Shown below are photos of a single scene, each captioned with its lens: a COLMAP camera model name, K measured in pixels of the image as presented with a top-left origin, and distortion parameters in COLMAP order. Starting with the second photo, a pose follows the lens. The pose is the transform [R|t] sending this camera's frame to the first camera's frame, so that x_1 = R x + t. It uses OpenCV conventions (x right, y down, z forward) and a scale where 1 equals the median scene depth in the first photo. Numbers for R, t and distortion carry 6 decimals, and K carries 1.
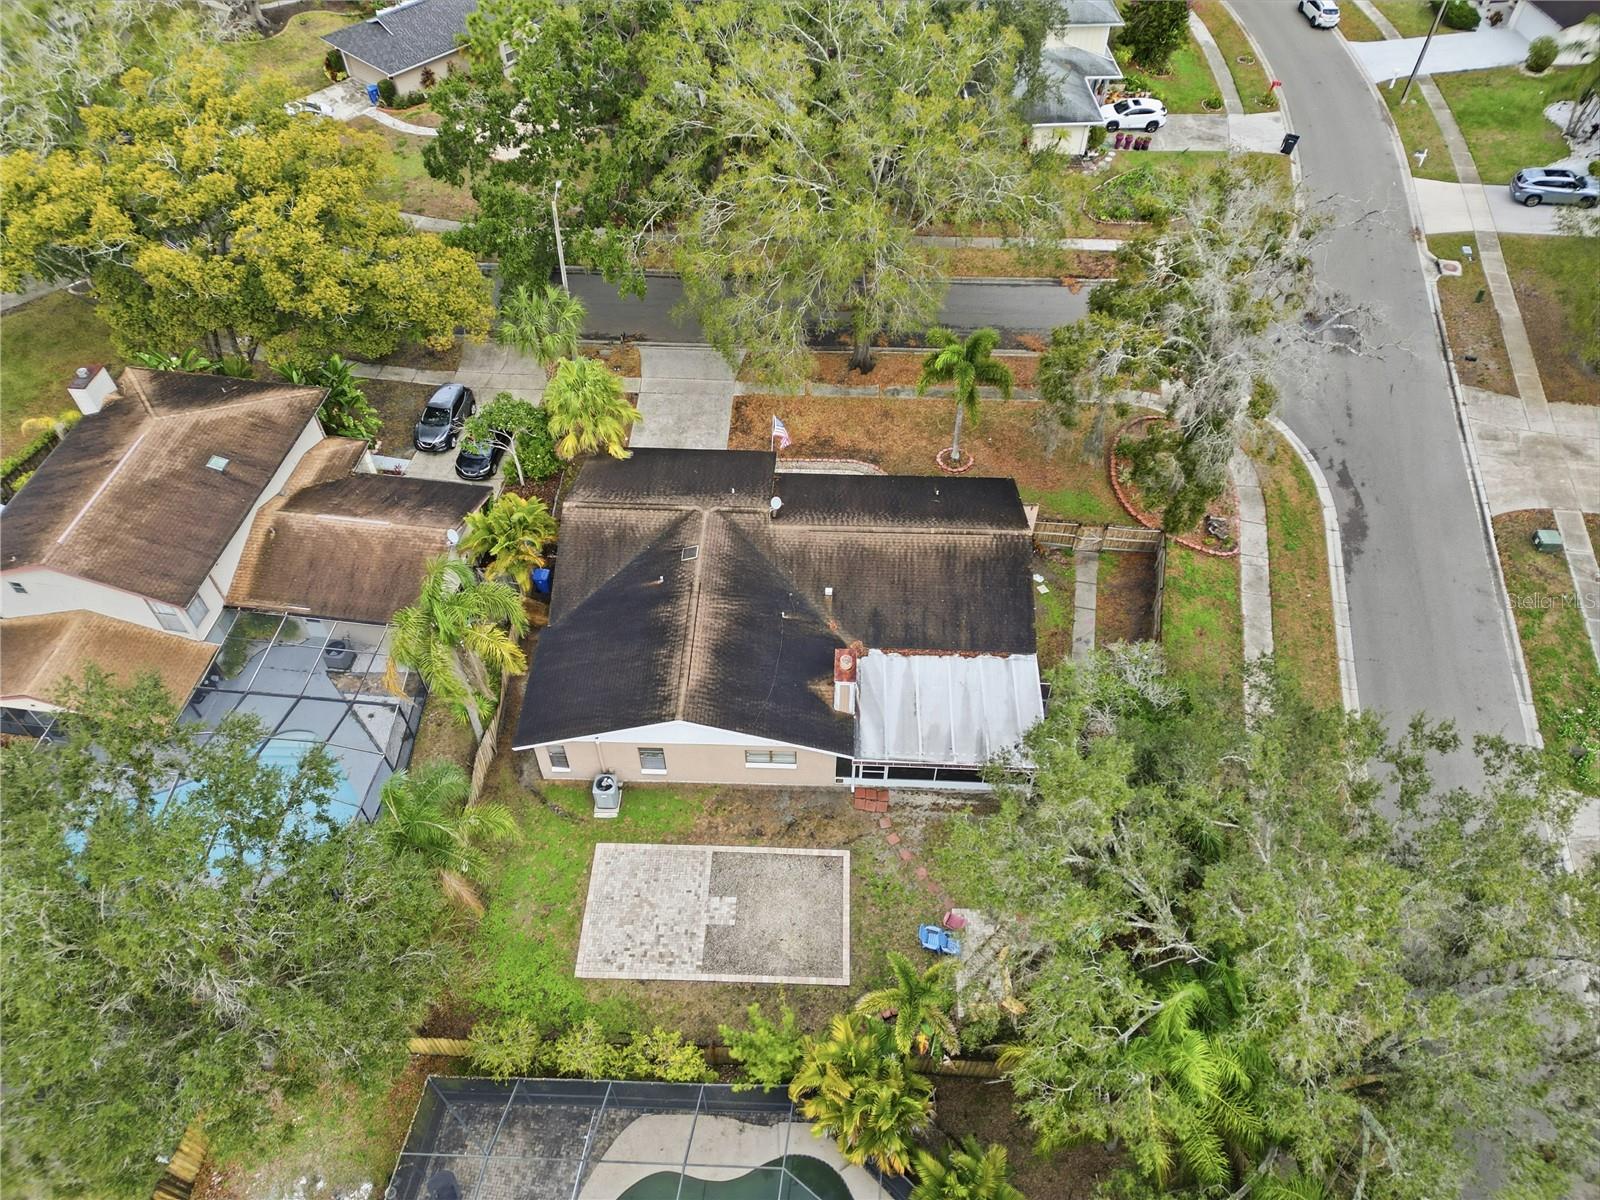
lens RADIAL K [[1097.6, 0, 800.0], [0, 1097.6, 600.0], [0, 0, 1]] dist [0.005239, 0.001343]
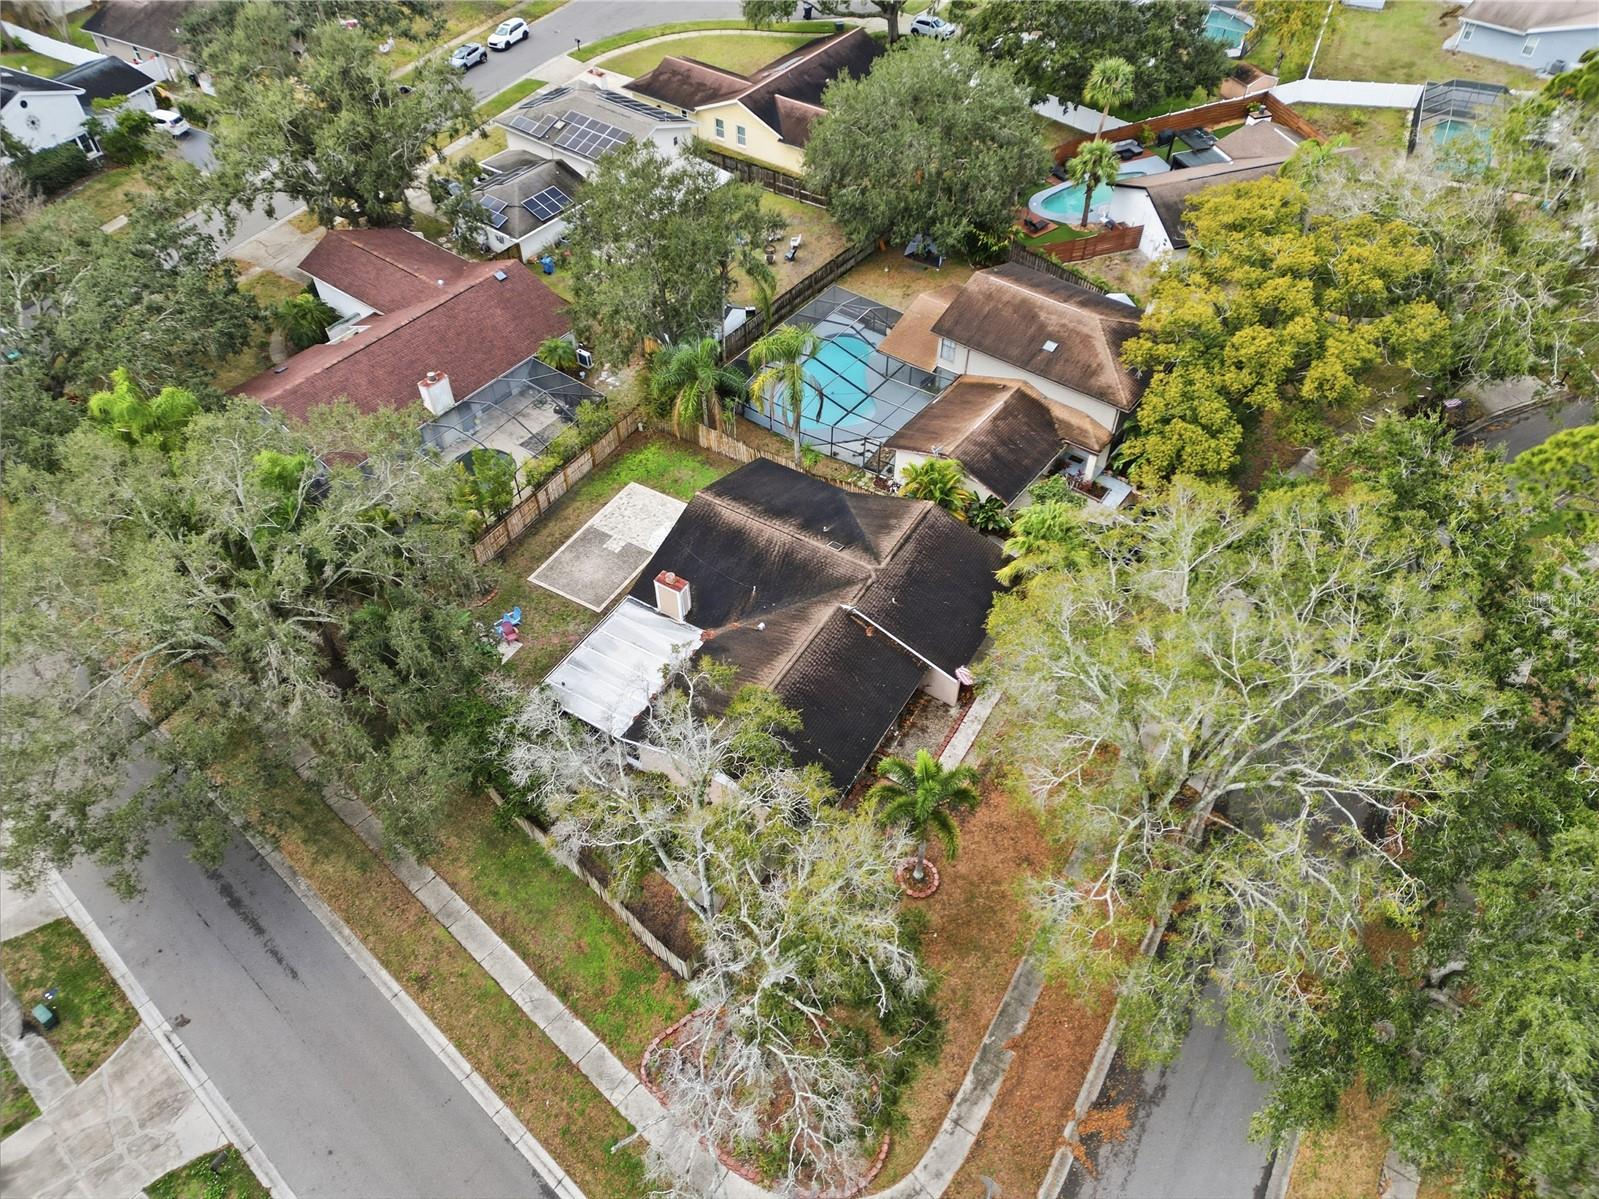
lens RADIAL K [[1096.9, 0, 799.5], [0, 1096.9, 599.5], [0, 0, 1]] dist [0.005239, 0.001343]
pose [[-0.483624, 0.636092, -0.601244, 0.697432], [-0.670136, 0.172791, 0.721845, -0.889593], [0.563049, 0.752017, 0.342703, 0.589172]]
